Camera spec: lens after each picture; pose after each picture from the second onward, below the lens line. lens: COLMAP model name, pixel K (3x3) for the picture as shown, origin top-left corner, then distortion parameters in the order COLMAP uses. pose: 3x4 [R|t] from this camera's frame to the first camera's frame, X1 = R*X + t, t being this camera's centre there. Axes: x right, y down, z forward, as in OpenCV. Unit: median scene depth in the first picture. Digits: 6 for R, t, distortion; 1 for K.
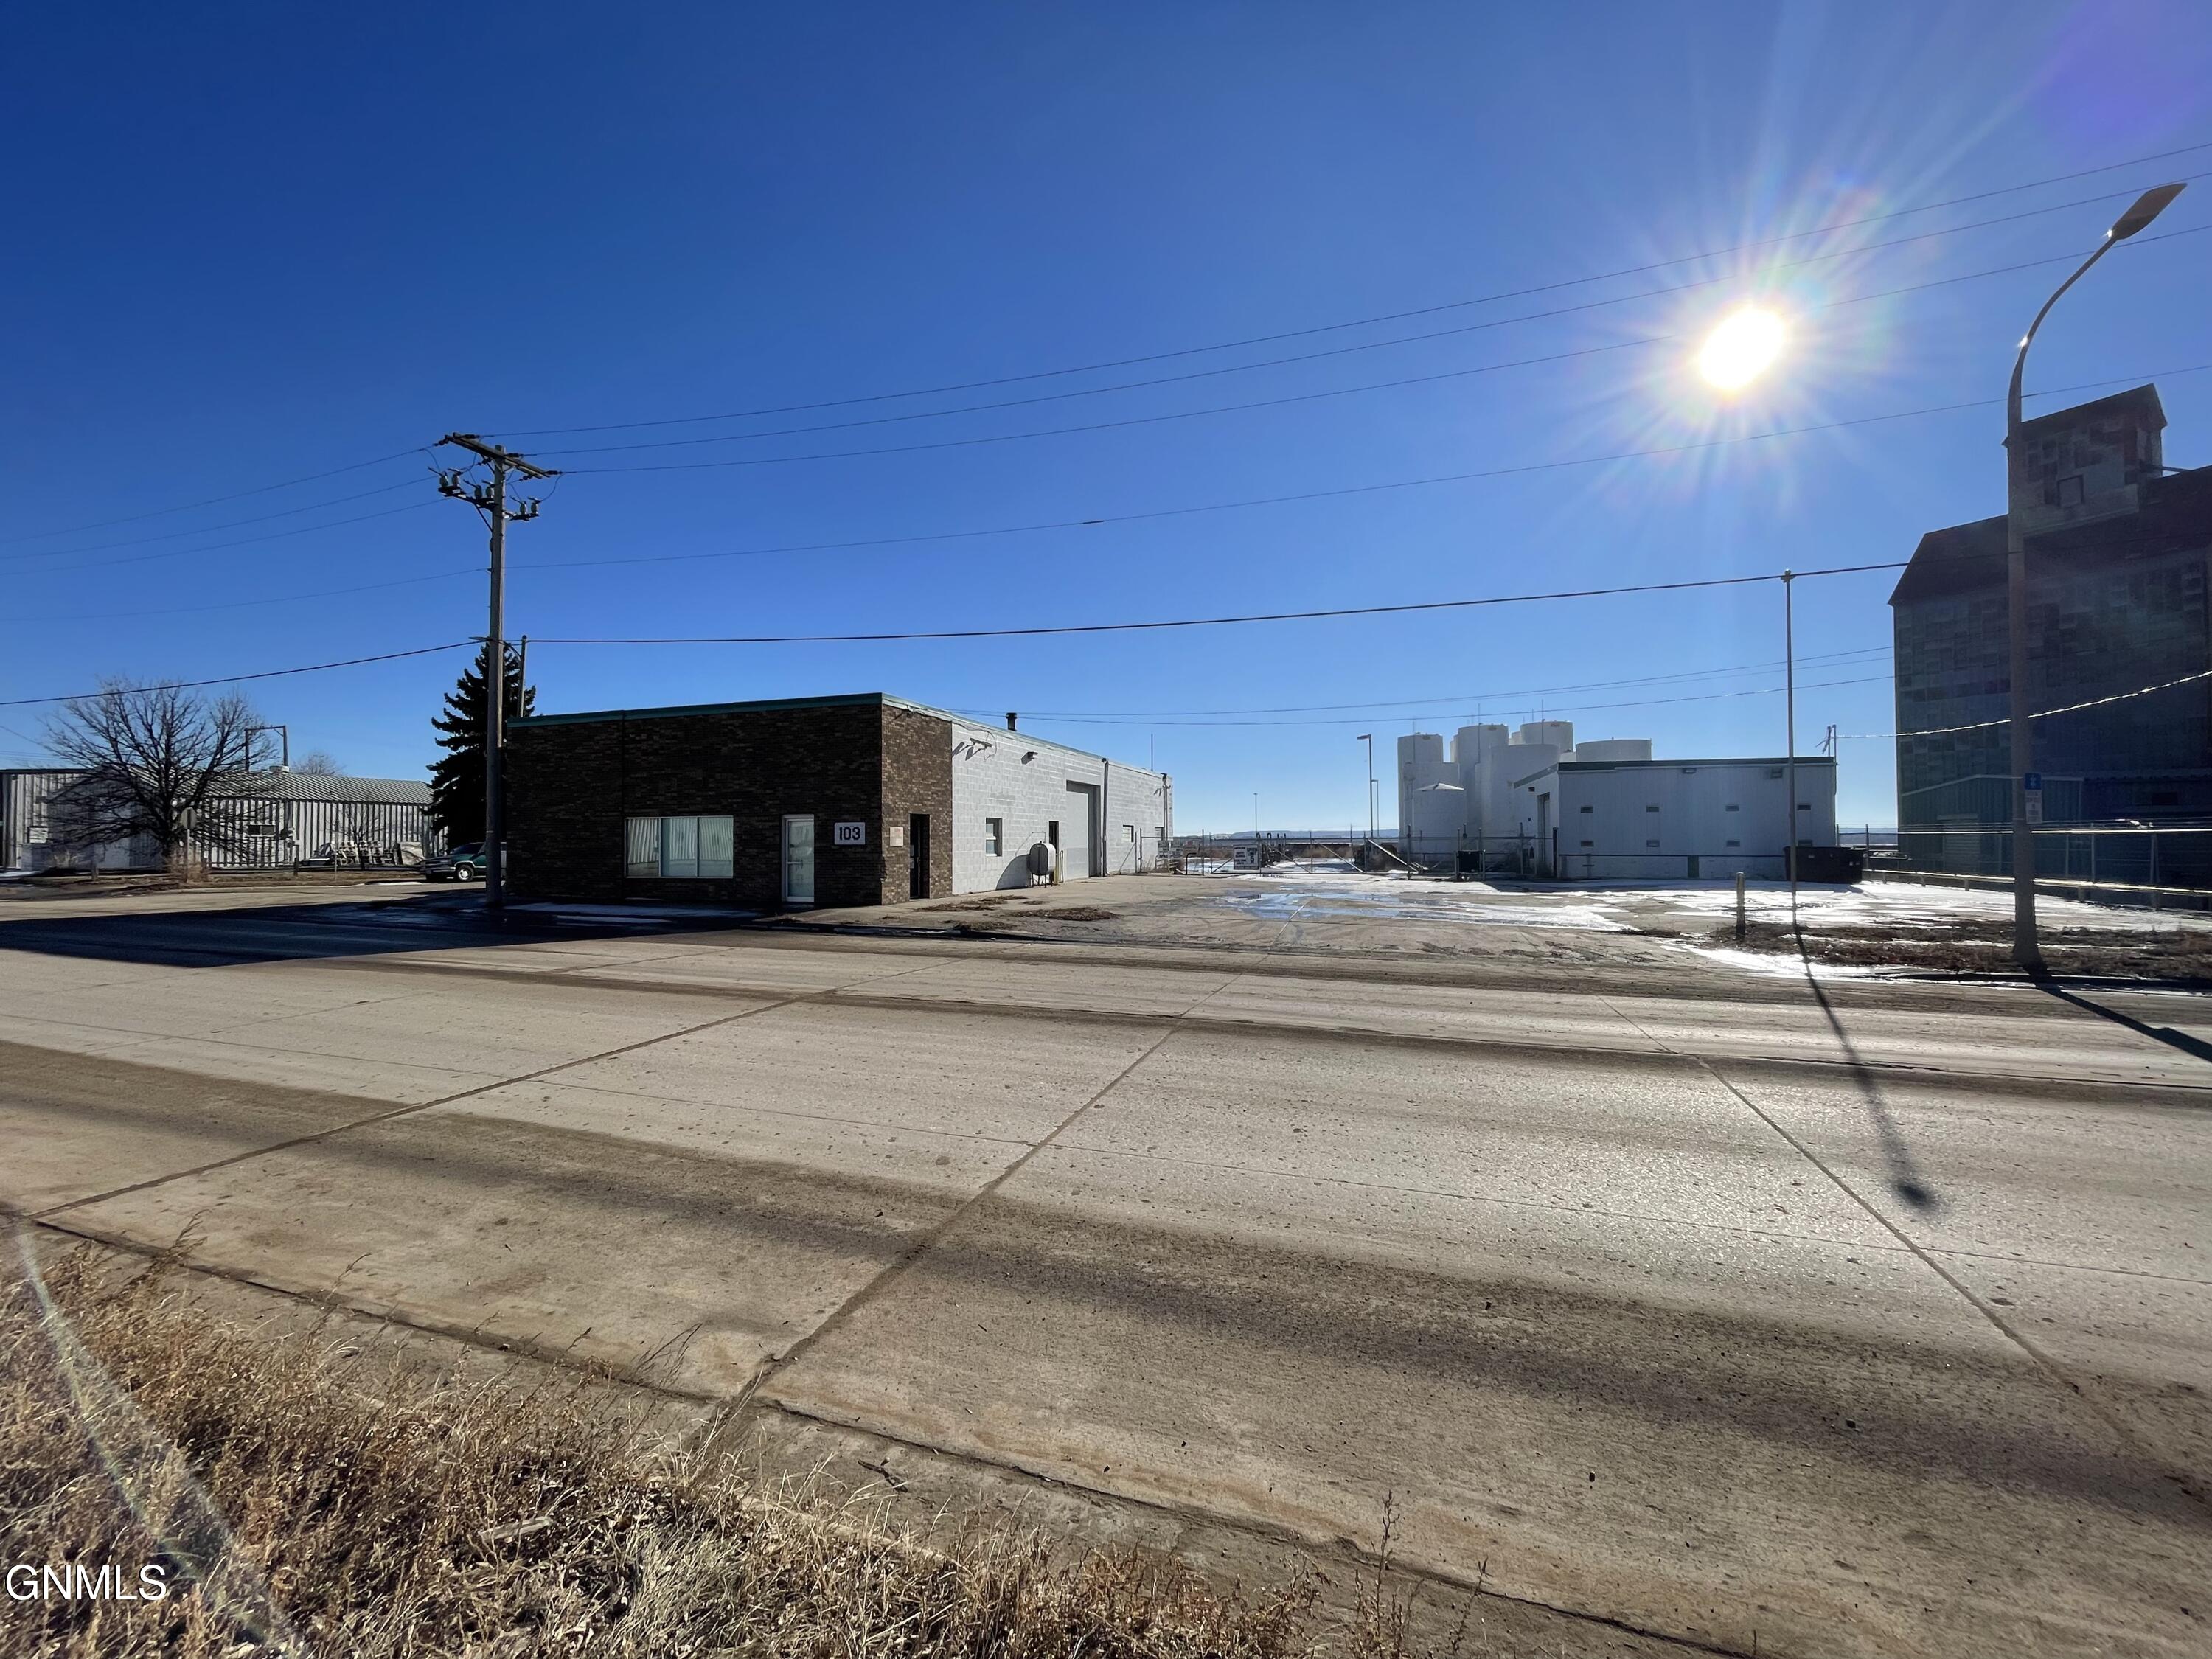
lens RADIAL K [[886.1, 0, 1092.5], [0, 886.1, 833.2], [0, 0, 1]] dist [-0.003233, -0.001484]
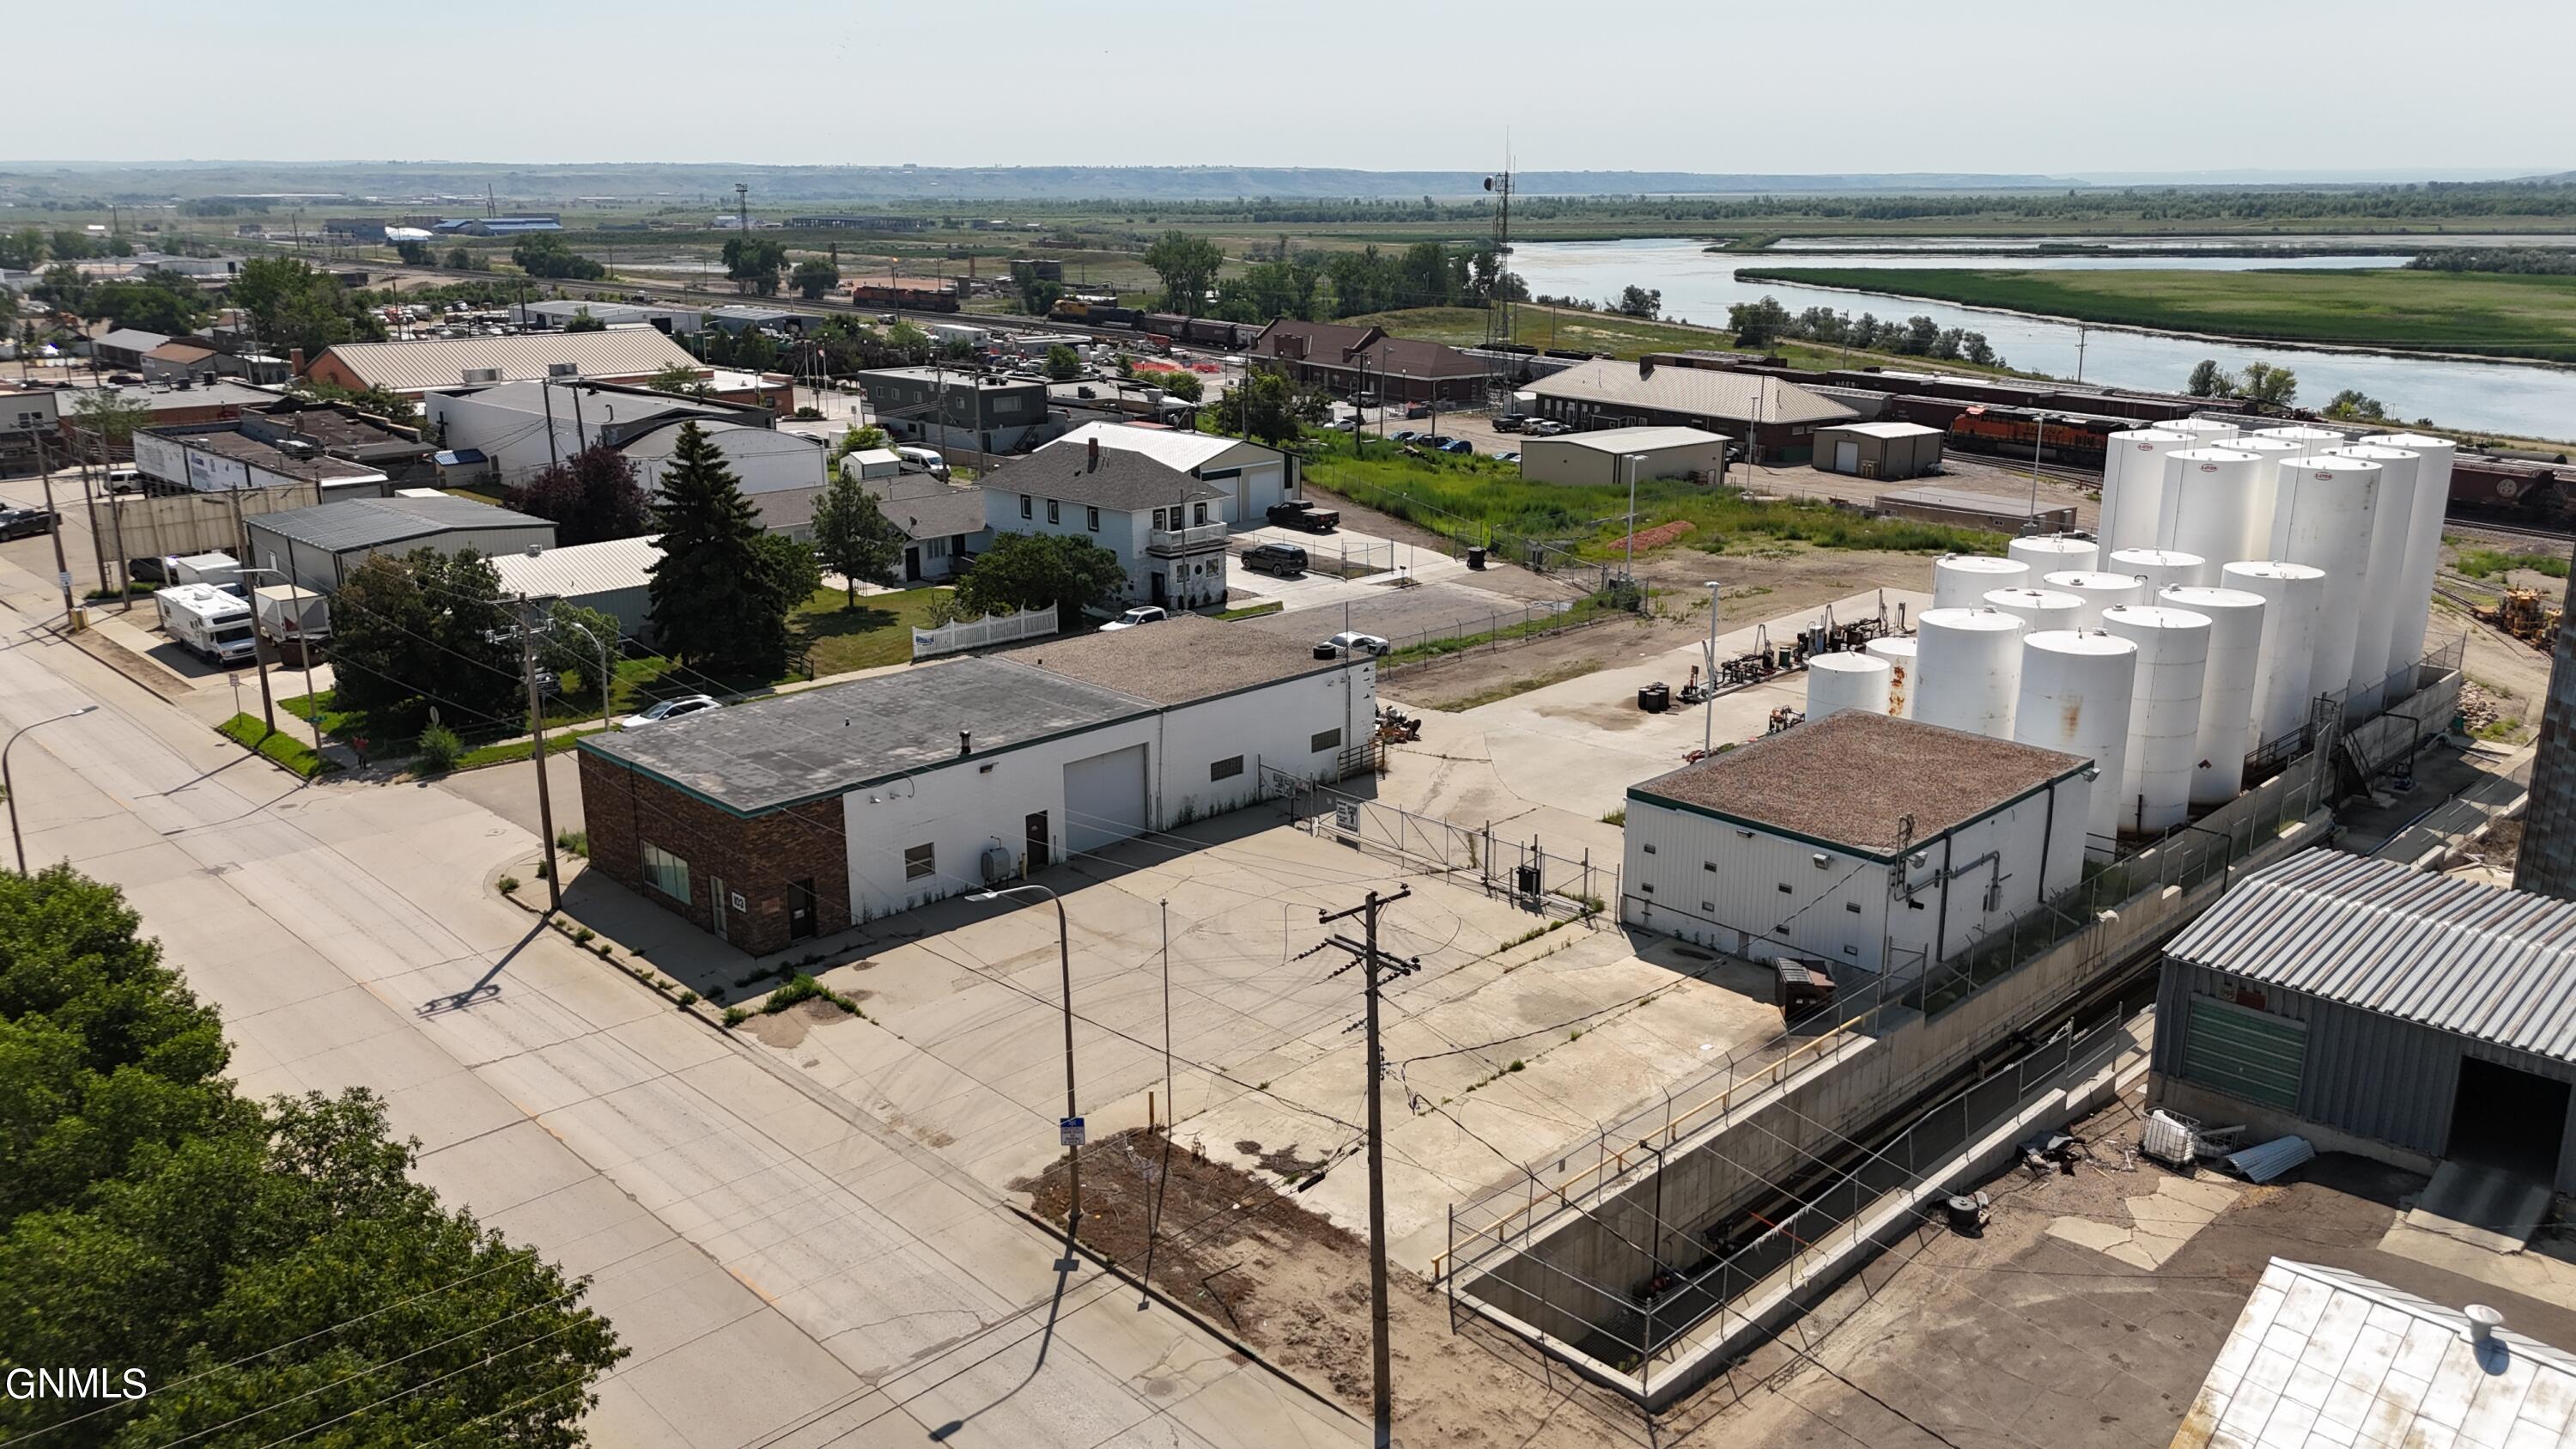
lens RADIAL K [[1899.2, 0, 1298.1], [0, 1899.2, 715.2], [0, 0, 1]] dist [0.070078, -0.066090]
pose [[0.894948, 0.123820, -0.428646, 1.682832], [0.002552, 0.959284, 0.282431, -1.077753], [0.446164, -0.253855, 0.858193, -1.048899]]
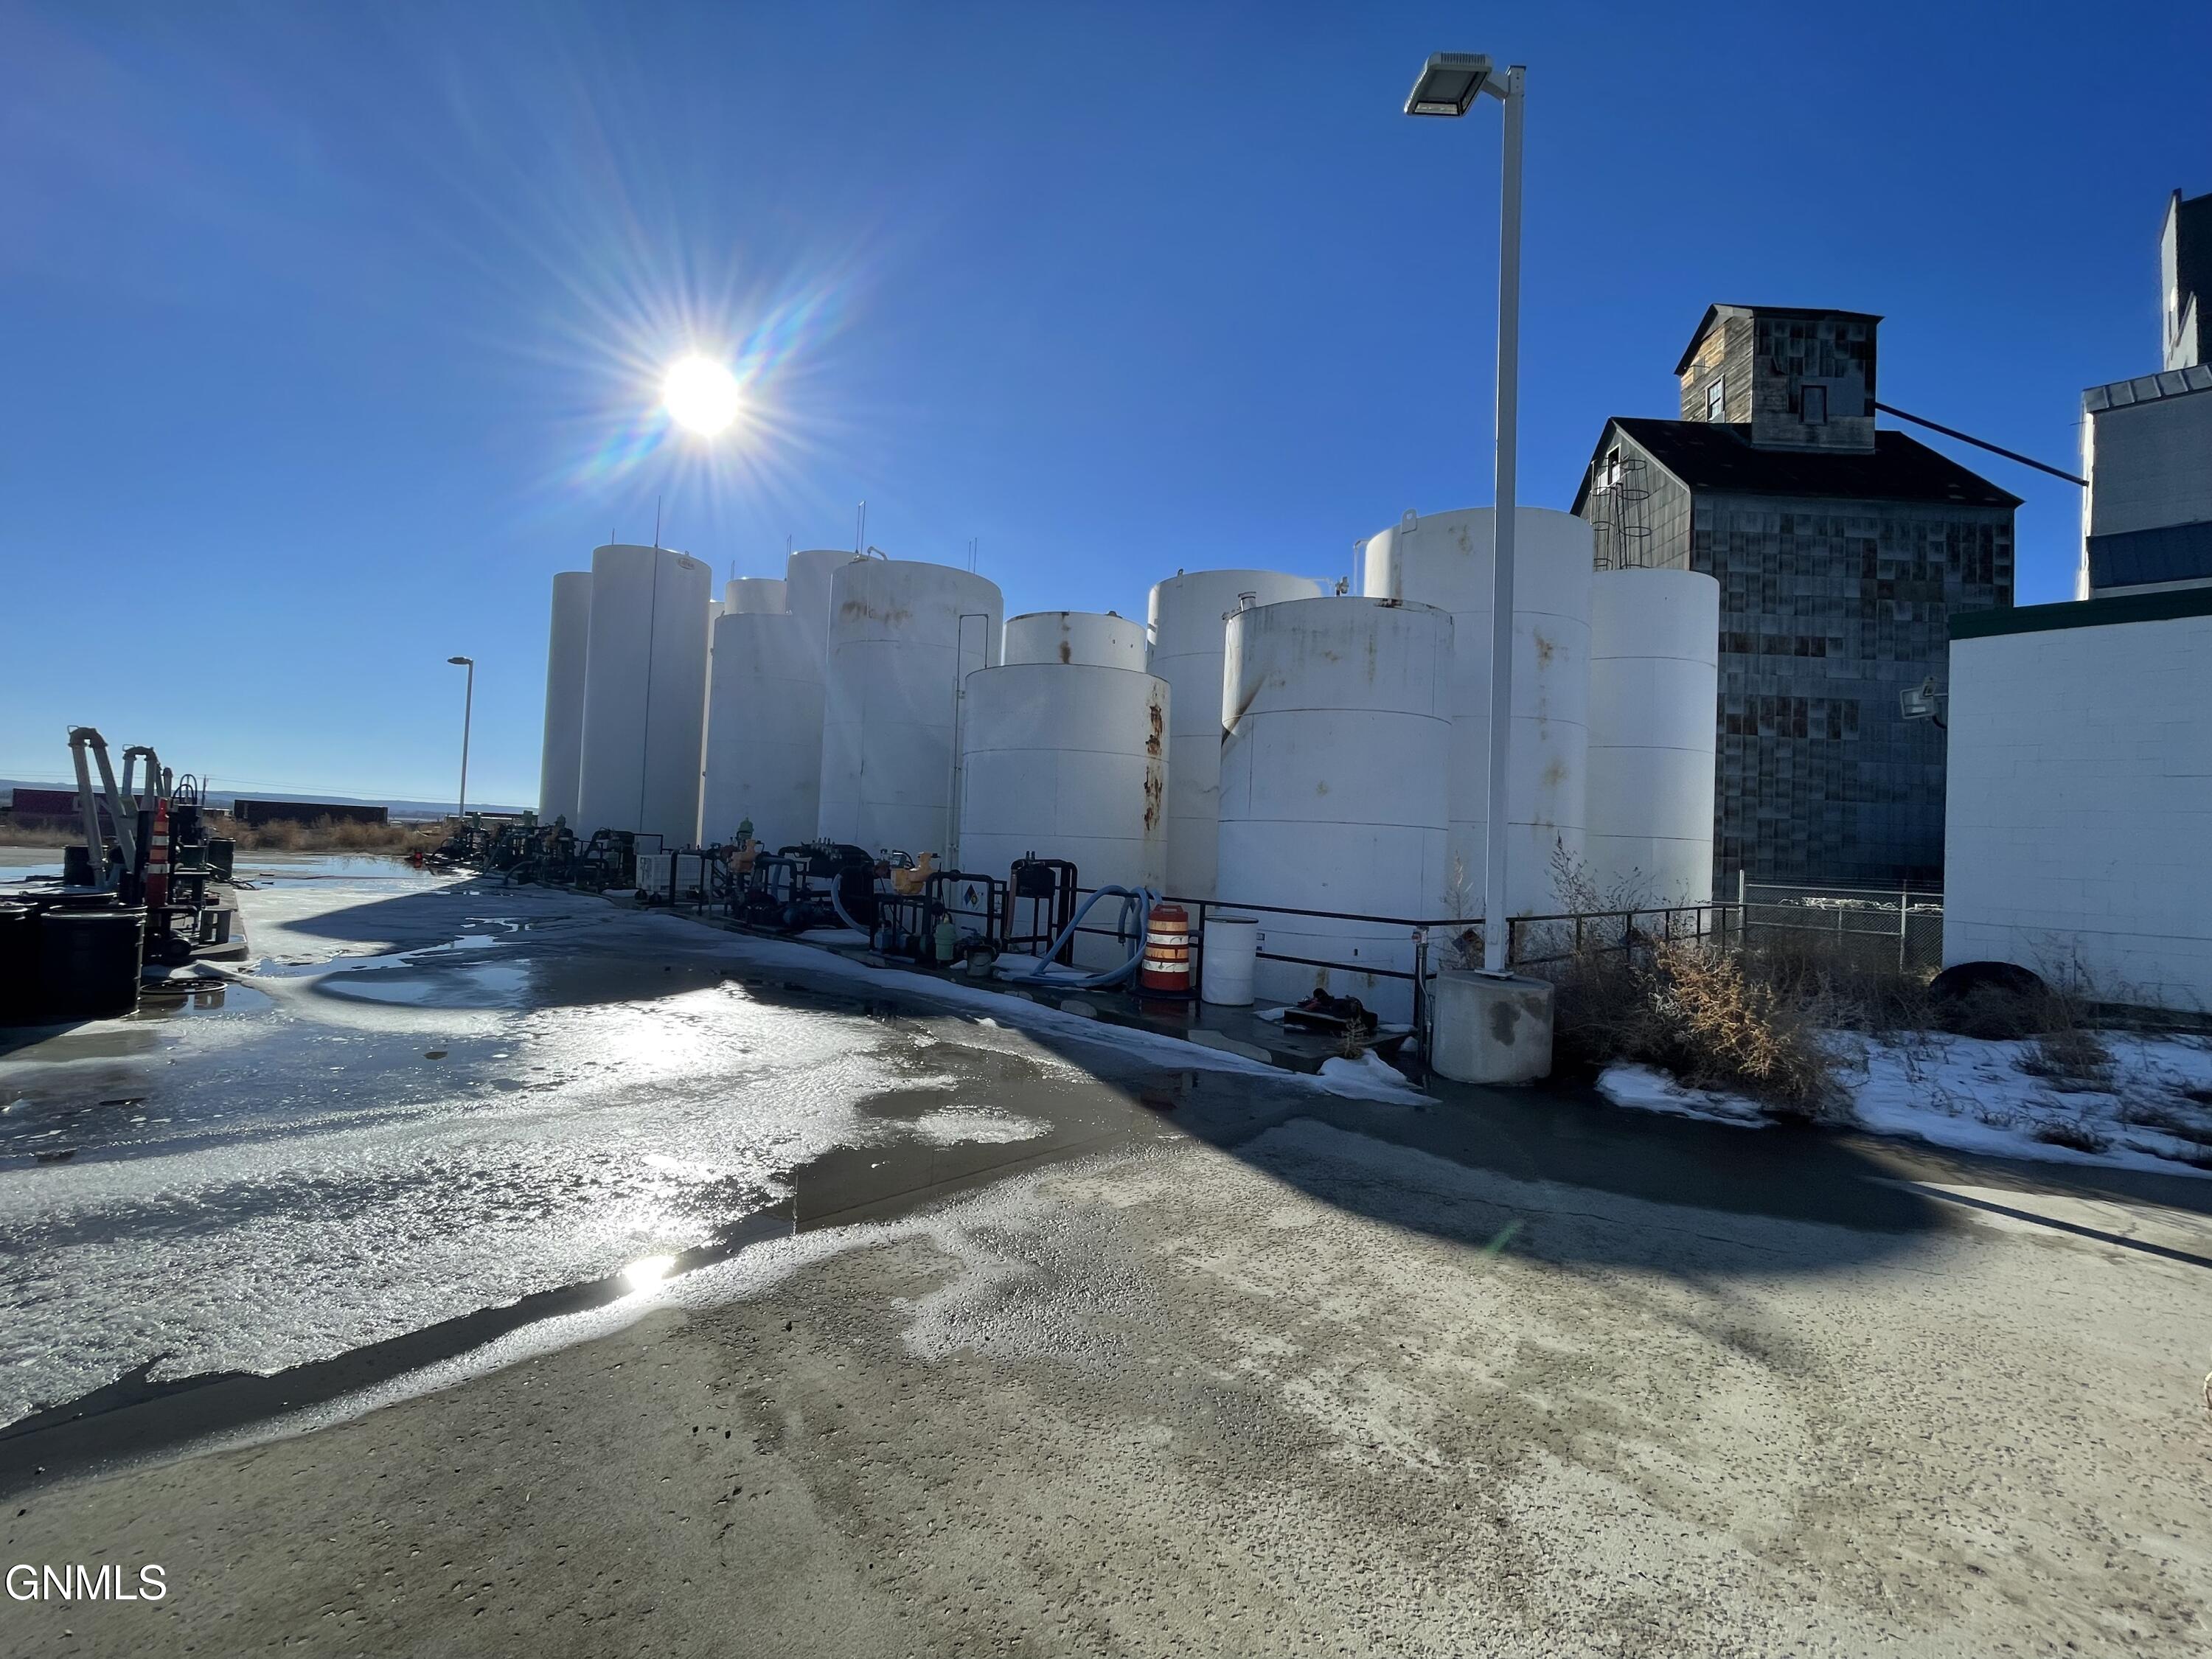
lens RADIAL K [[886.1, 0, 1098.4], [0, 886.1, 823.3], [0, 0, 1]] dist [-0.003233, -0.001484]
pose [[0.466909, 0.051523, 0.882803, 0.428886], [-0.061571, 0.997773, -0.025669, 0.033869], [-0.882159, -0.042370, 0.469042, 2.485340]]
